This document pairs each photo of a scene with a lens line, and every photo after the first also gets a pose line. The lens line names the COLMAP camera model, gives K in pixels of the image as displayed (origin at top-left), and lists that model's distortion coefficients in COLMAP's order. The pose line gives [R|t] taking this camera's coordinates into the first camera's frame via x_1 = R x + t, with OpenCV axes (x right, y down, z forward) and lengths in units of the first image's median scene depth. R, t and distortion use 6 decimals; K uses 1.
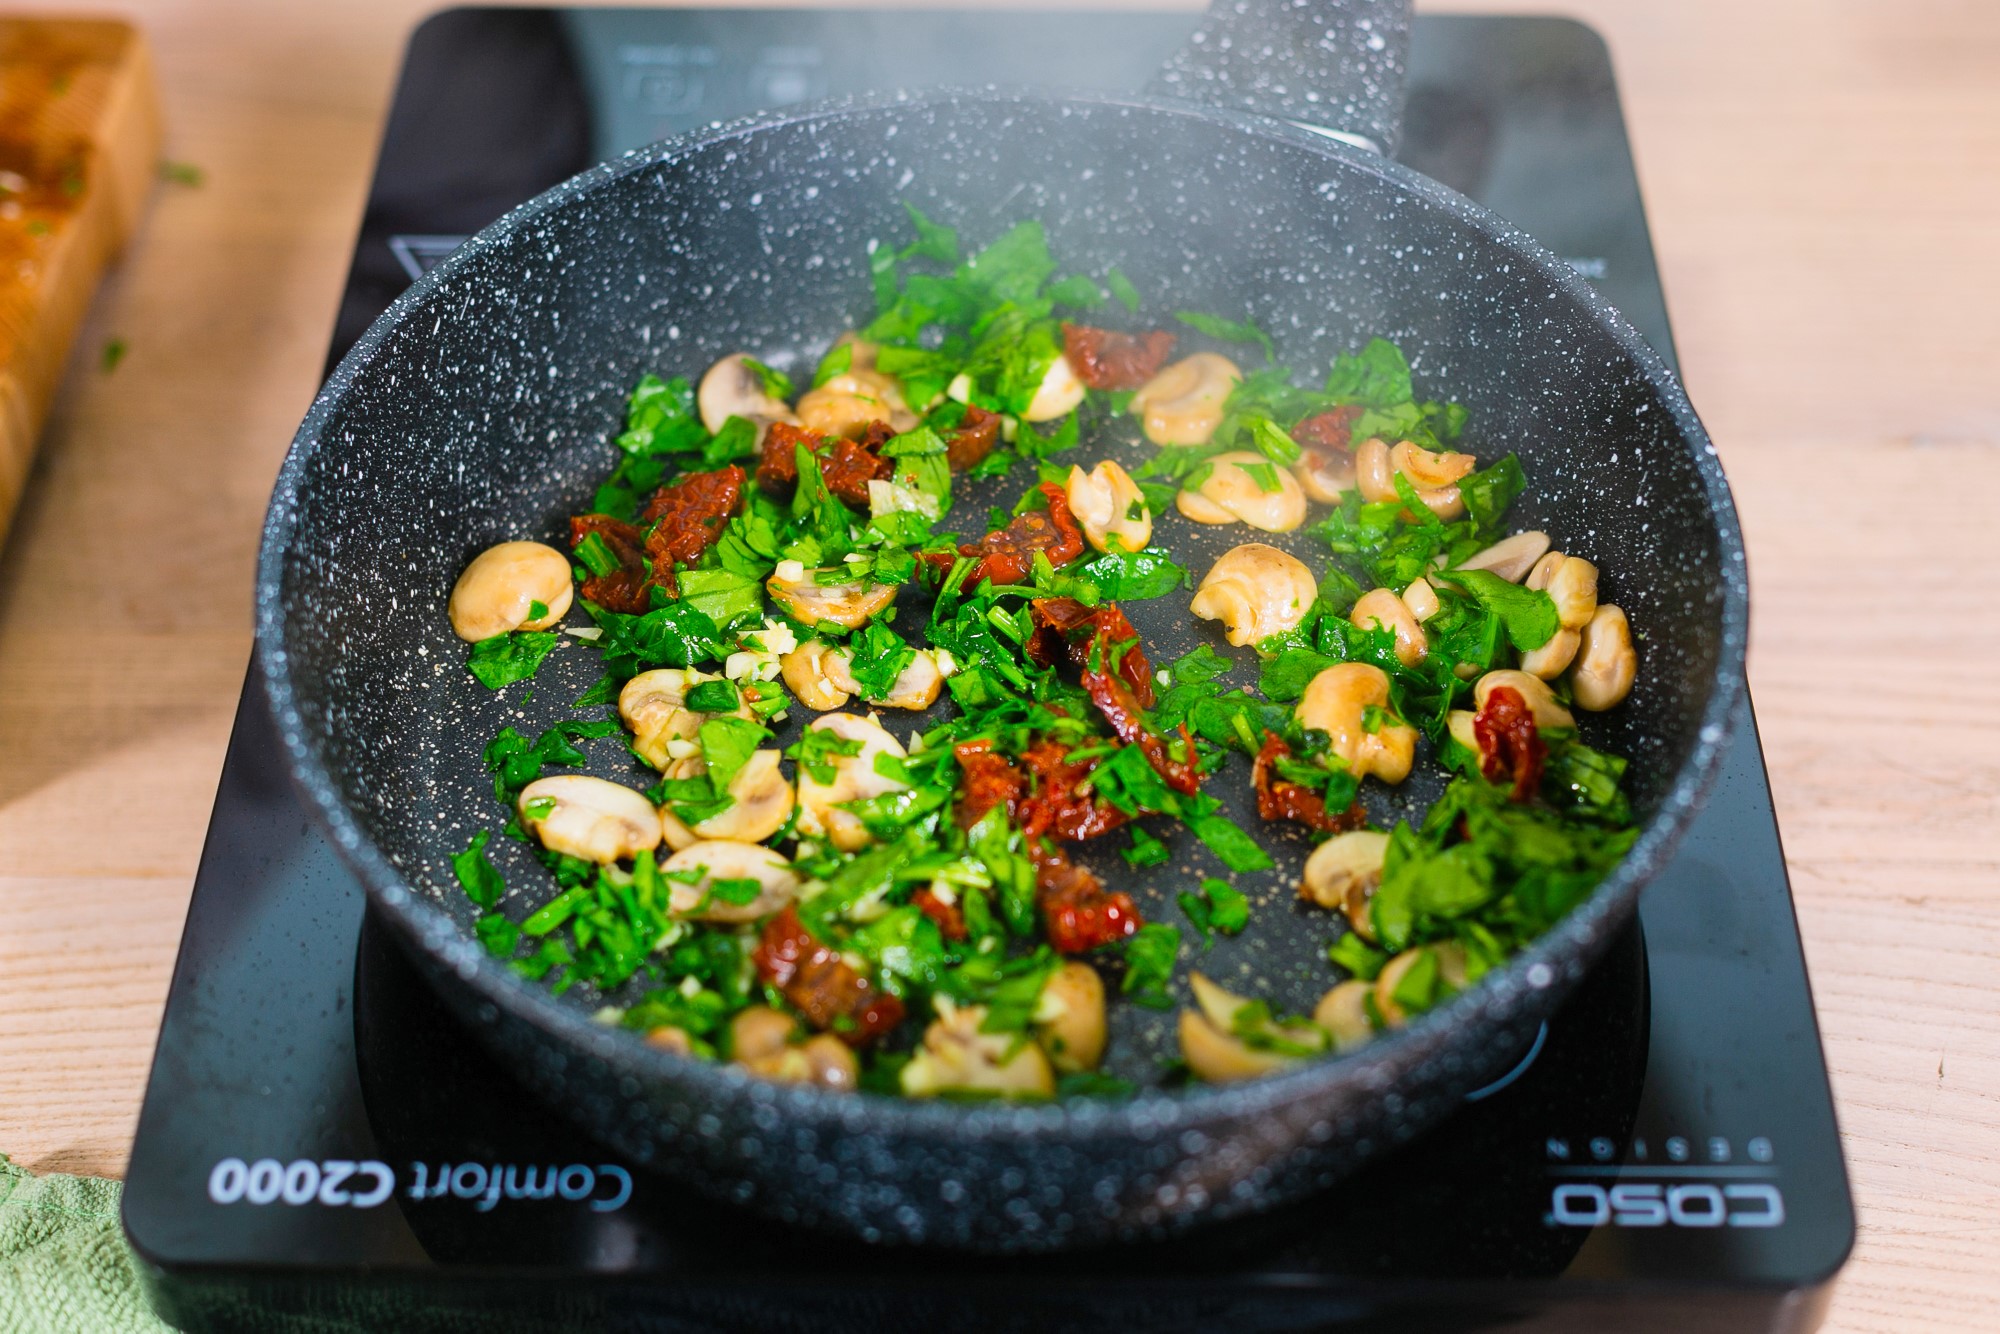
lens RADIAL K [[3410.5, 0, 1000.0], [0, 3410.5, 667.0], [0, 0, 1]] dist [0.149978, -1.807849]
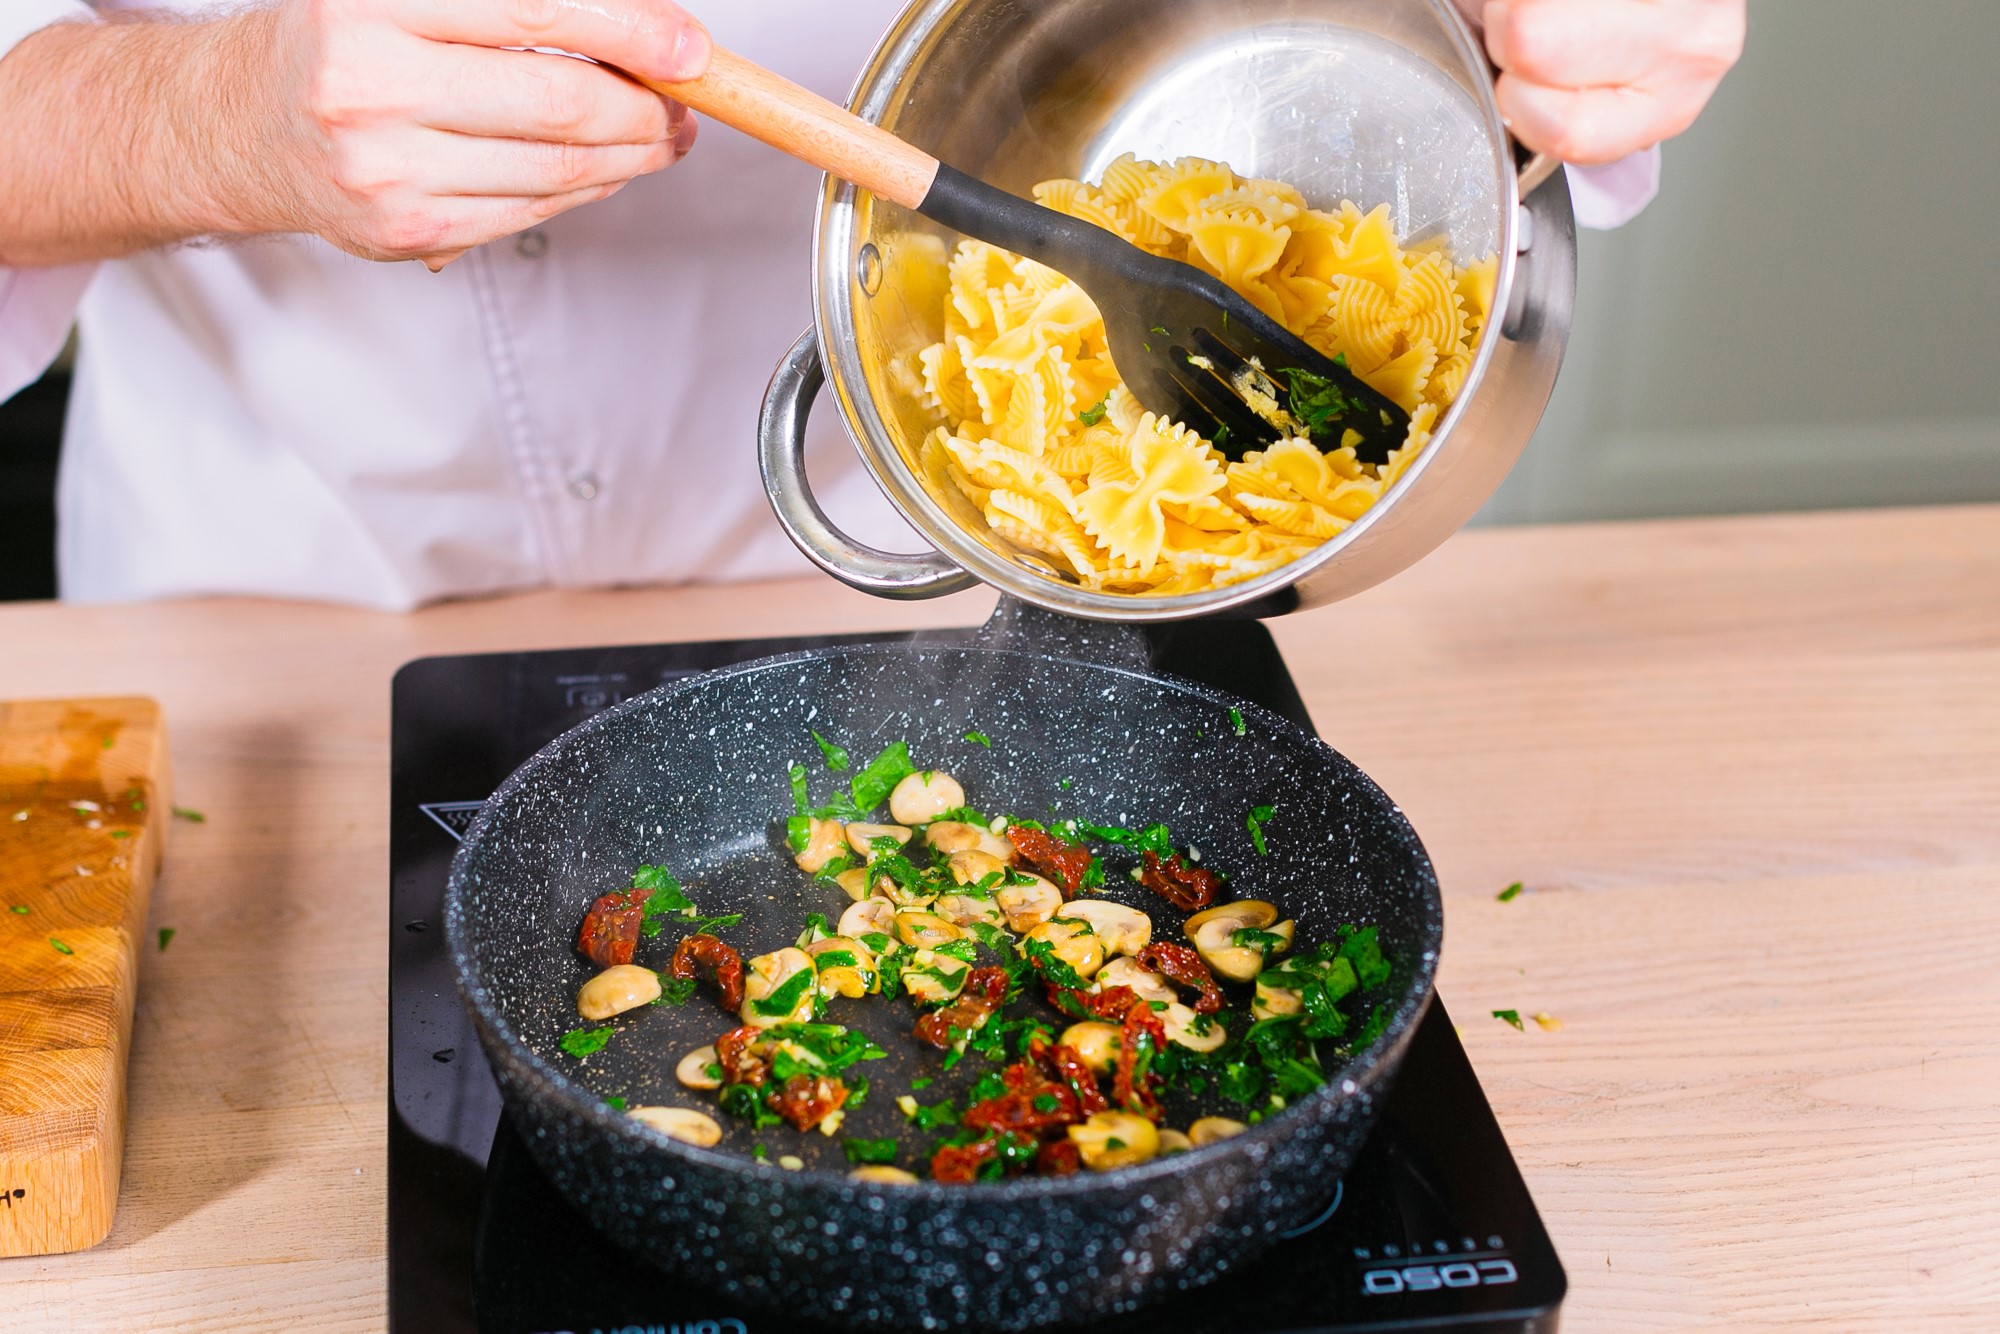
lens RADIAL K [[3410.5, 0, 1000.0], [0, 3410.5, 667.0], [0, 0, 1]] dist [0.149978, -1.807849]
pose [[0.988797, -0.071430, 0.131069, -0.142823], [0.102003, 0.964411, -0.243940, 0.204036], [-0.108980, 0.254576, 0.960892, -0.400721]]
